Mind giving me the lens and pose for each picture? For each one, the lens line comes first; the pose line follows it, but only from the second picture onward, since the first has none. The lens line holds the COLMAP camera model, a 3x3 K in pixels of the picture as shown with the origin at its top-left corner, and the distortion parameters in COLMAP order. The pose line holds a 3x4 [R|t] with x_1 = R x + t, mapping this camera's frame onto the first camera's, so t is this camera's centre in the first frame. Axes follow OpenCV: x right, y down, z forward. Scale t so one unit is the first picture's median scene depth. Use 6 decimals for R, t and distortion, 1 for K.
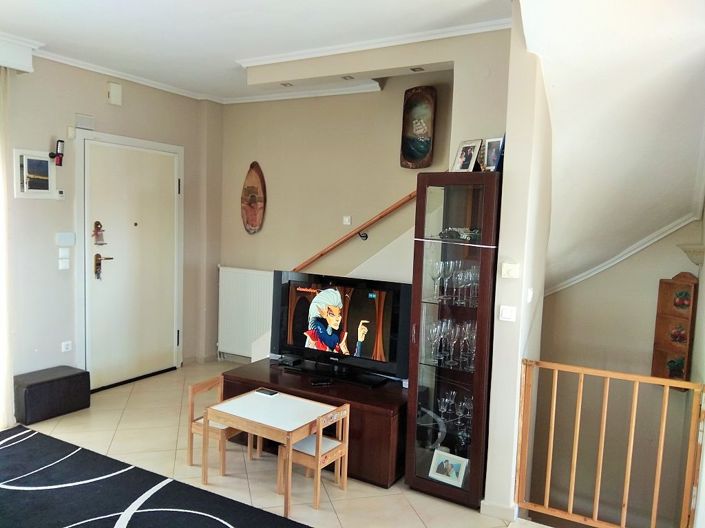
lens RADIAL K [[563.9, 0, 352.8], [0, 563.9, 264.9], [0, 0, 1]] dist [0.051825, -0.013955]
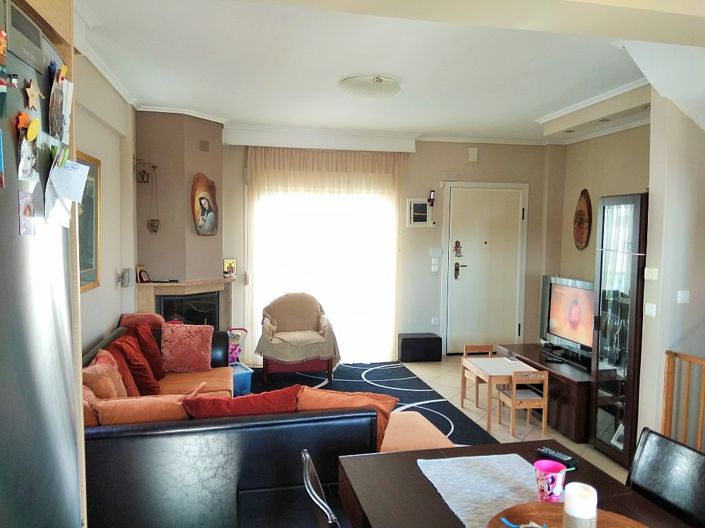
lens RADIAL K [[563.9, 0, 353.7], [0, 563.9, 266.1], [0, 0, 1]] dist [0.051825, -0.013955]
pose [[0.661886, 0.019405, -0.749353, 0.486359], [-0.049811, 0.998594, -0.018138, 0.030531], [0.747948, 0.049331, 0.661922, -0.184418]]
